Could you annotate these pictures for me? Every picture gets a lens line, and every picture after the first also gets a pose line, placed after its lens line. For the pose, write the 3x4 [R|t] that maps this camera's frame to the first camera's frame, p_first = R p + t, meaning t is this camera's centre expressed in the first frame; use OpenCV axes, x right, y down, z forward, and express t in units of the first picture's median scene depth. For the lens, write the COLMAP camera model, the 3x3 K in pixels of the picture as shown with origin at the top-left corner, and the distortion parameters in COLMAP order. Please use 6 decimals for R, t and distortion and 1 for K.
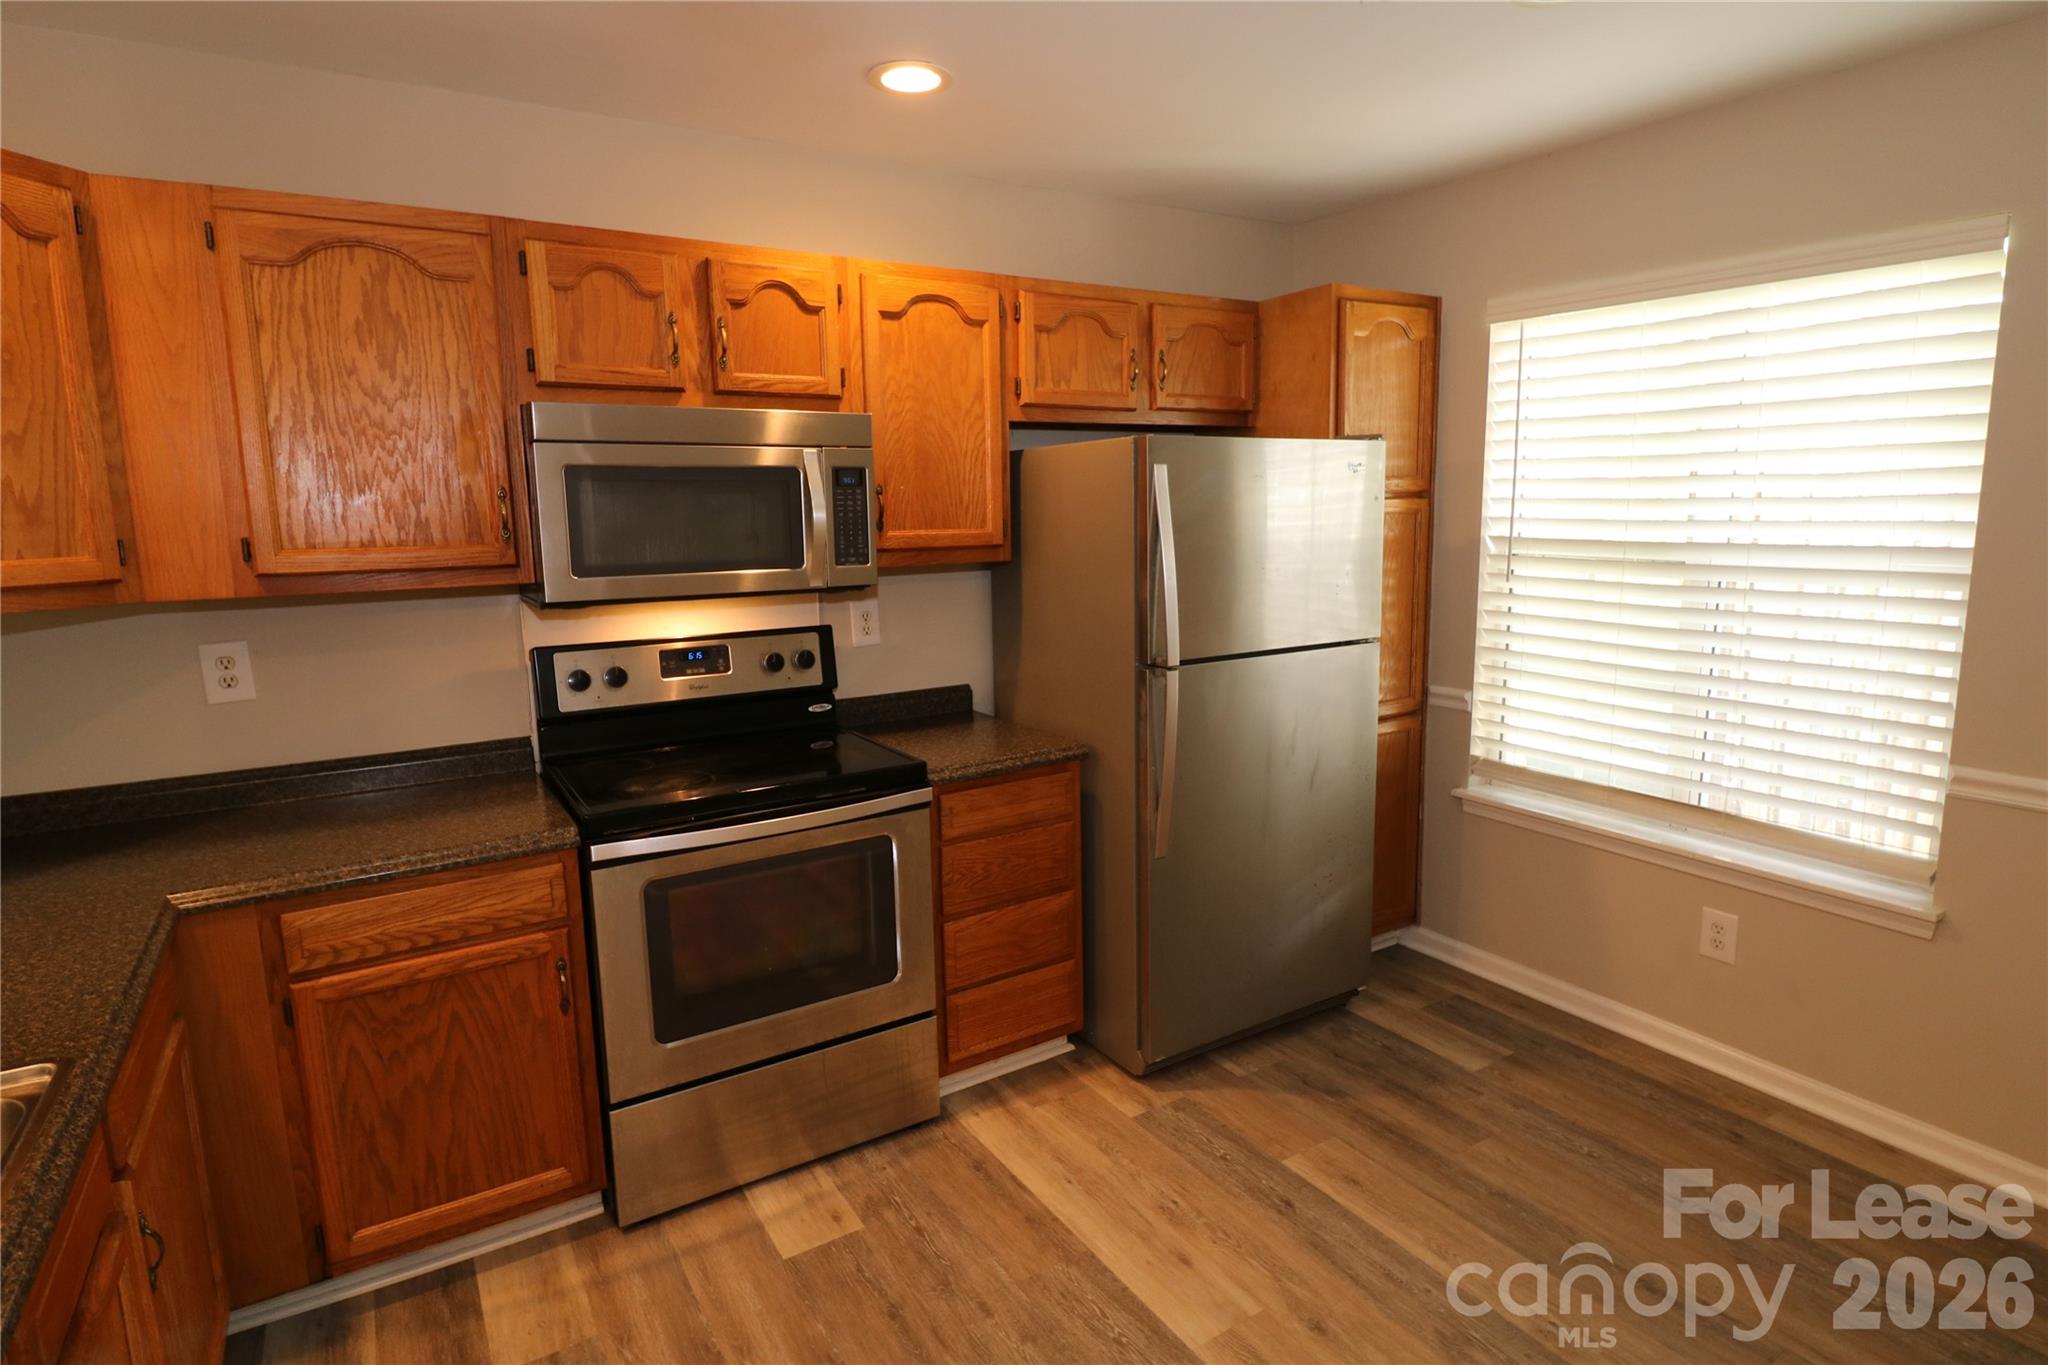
lens RADIAL K [[1063.6, 0, 1029.2], [0, 1063.6, 668.9], [0, 0, 1]] dist [0.002015, -0.011624]
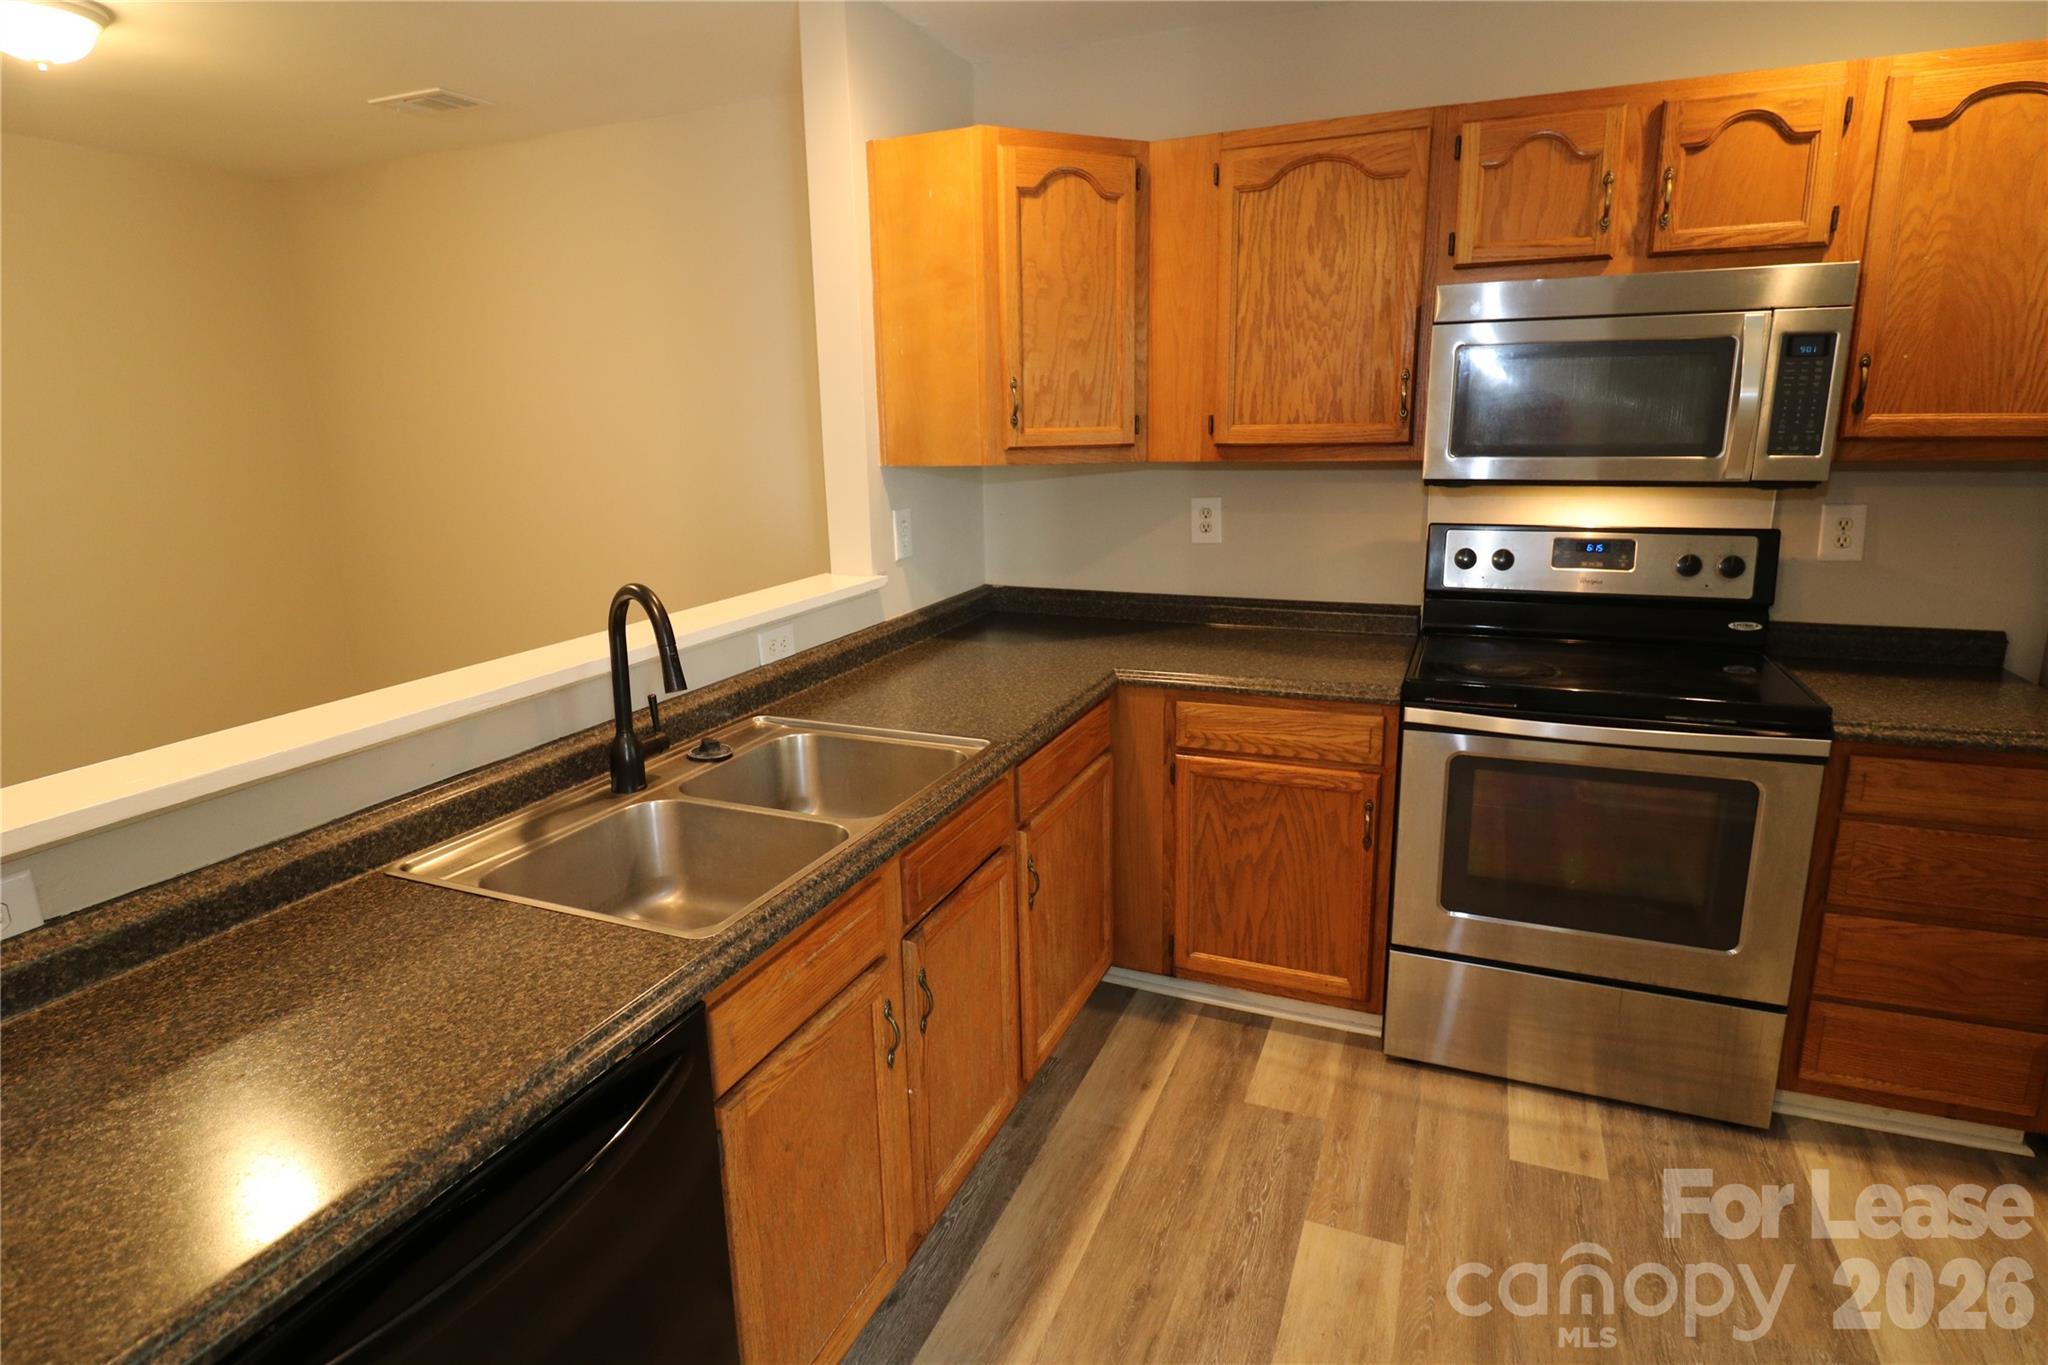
lens RADIAL K [[1063.6, 0, 1025.6], [0, 1063.6, 662.5], [0, 0, 1]] dist [0.002015, -0.011624]
pose [[0.574517, 0.189519, -0.796249, 0.186024], [-0.113144, 0.981873, 0.152064, 0.001418], [0.810635, 0.002728, 0.585545, 0.047026]]
